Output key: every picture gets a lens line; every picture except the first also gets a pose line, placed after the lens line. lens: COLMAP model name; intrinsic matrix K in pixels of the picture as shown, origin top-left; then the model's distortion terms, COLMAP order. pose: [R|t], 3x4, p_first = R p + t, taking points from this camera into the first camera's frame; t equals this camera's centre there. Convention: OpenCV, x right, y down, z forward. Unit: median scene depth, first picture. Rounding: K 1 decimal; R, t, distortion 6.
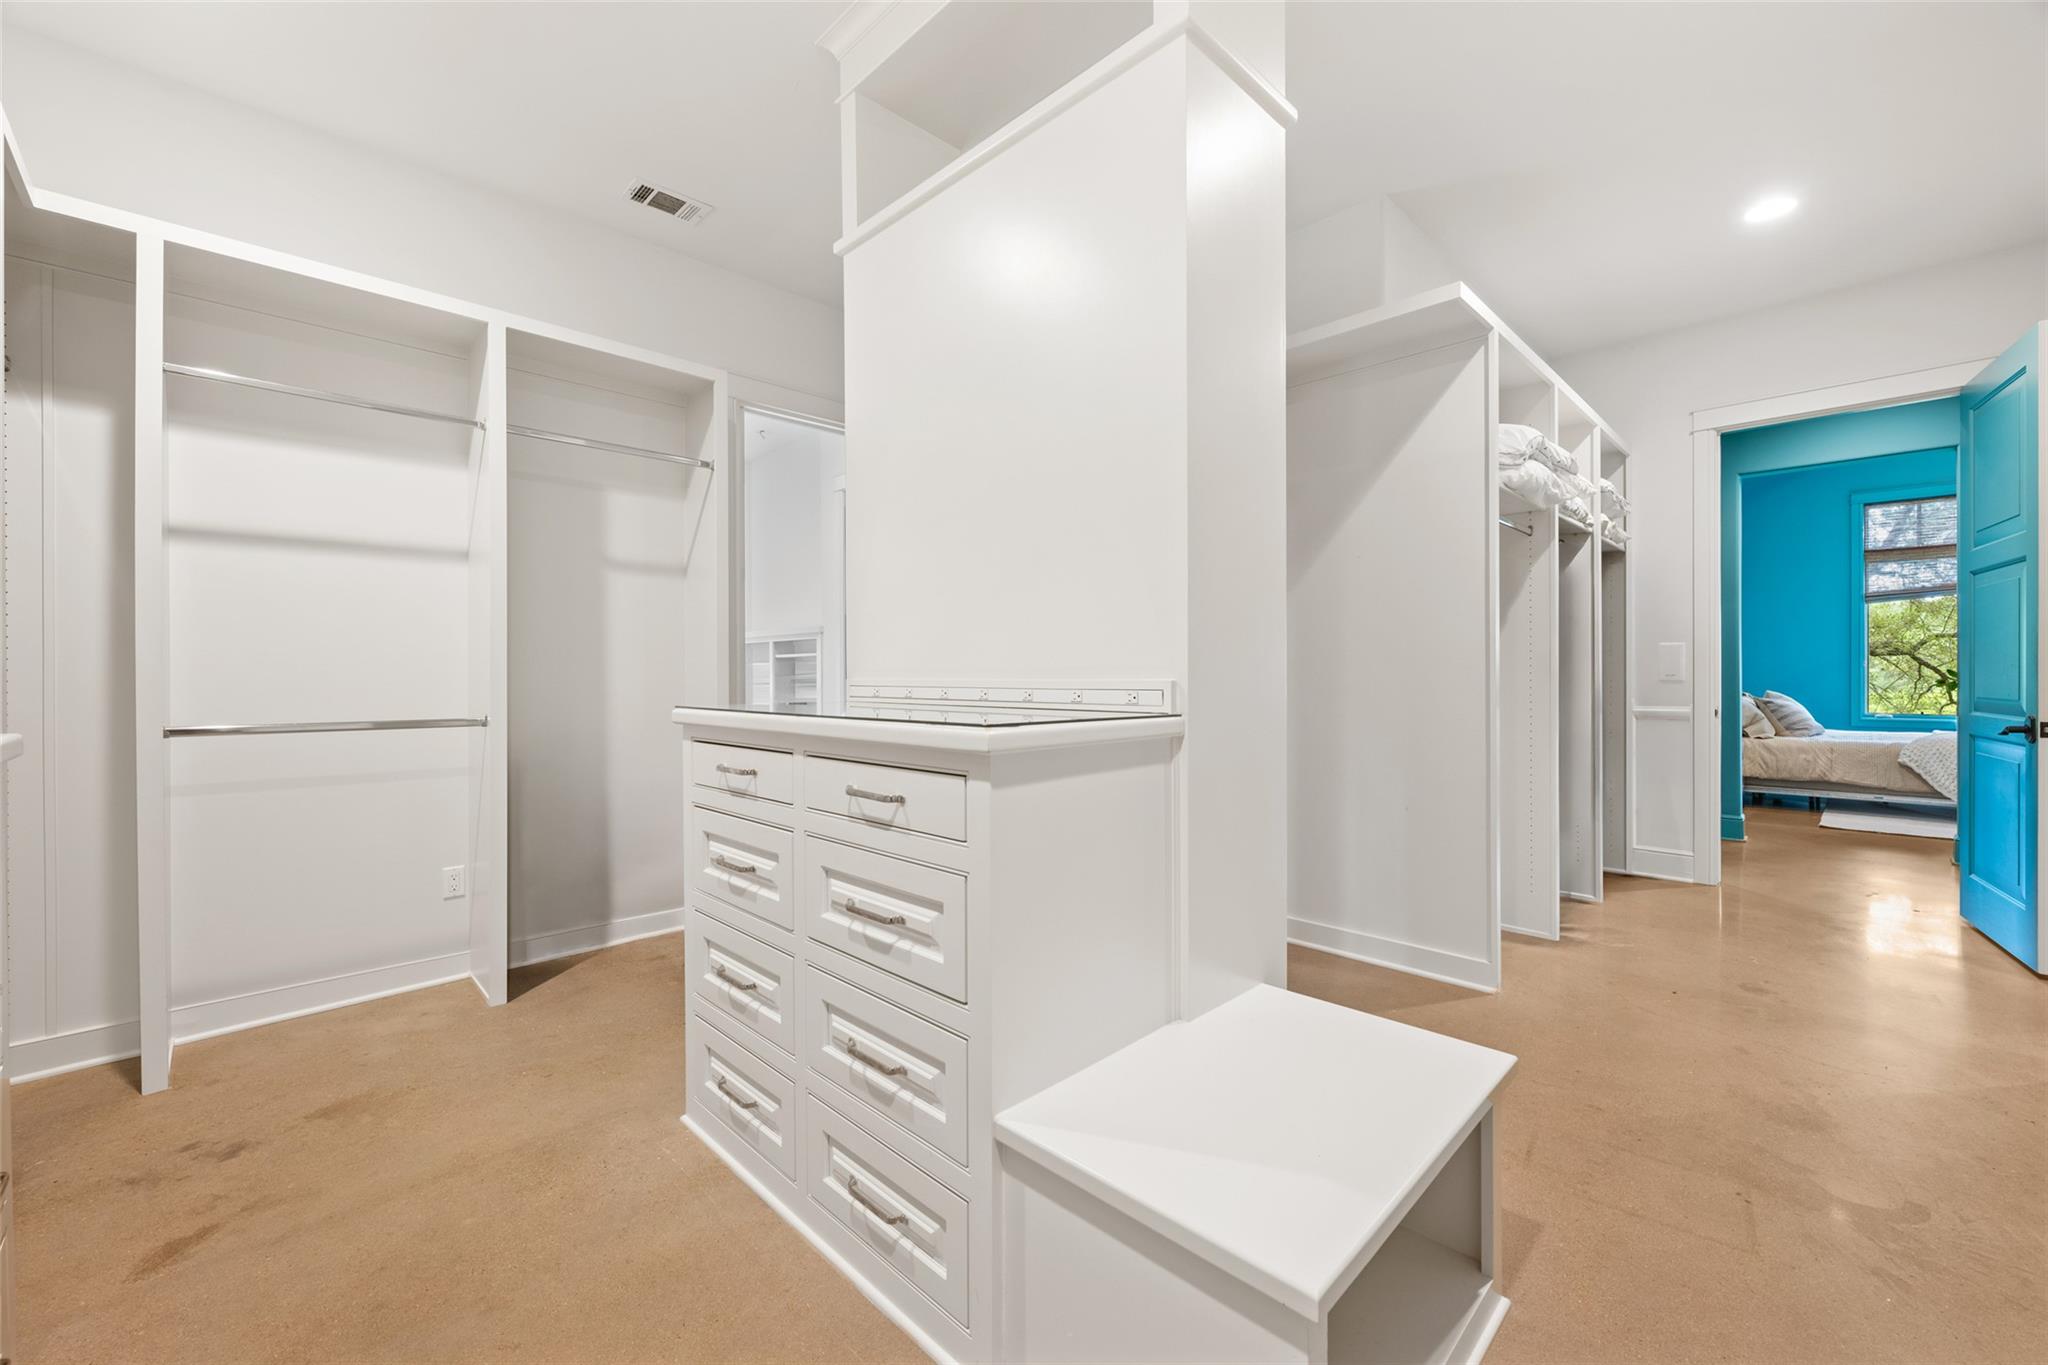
lens RADIAL K [[816.9, 0, 1031.1], [0, 816.9, 680.4], [0, 0, 1]] dist [-0.008692, 0.000530]
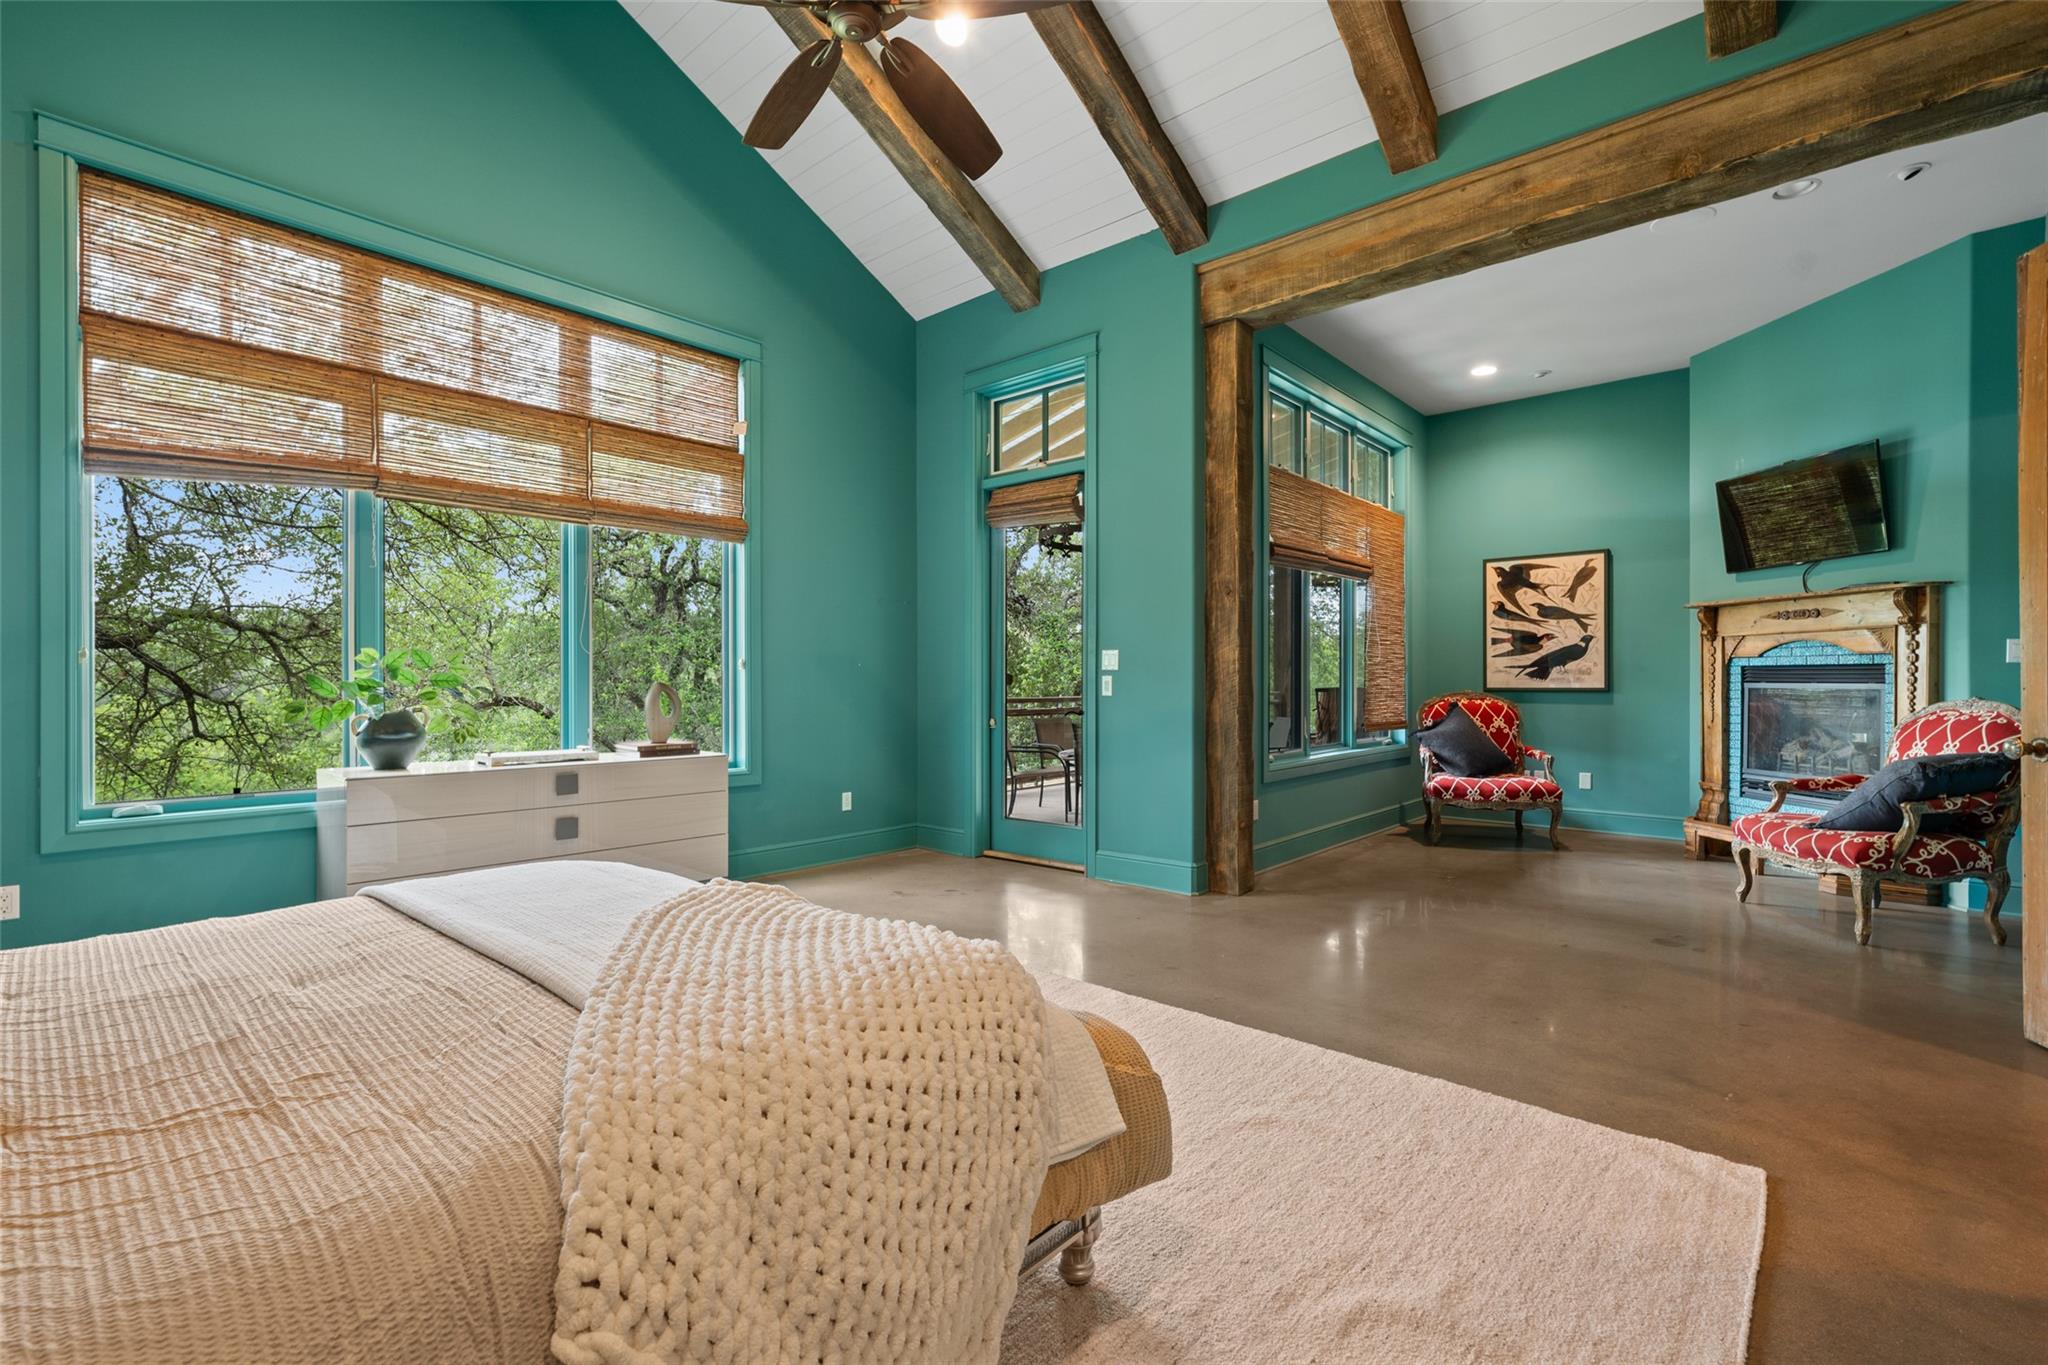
lens RADIAL K [[924.1, 0, 1024.0], [0, 924.1, 682.5], [0, 0, 1]] dist [-0.000496, -0.000231]
pose [[-0.061708, 0.006020, 0.998076, 0.458869], [0.006986, 0.999960, -0.005600, -0.002326], [-0.998070, 0.006627, -0.061747, 0.465520]]
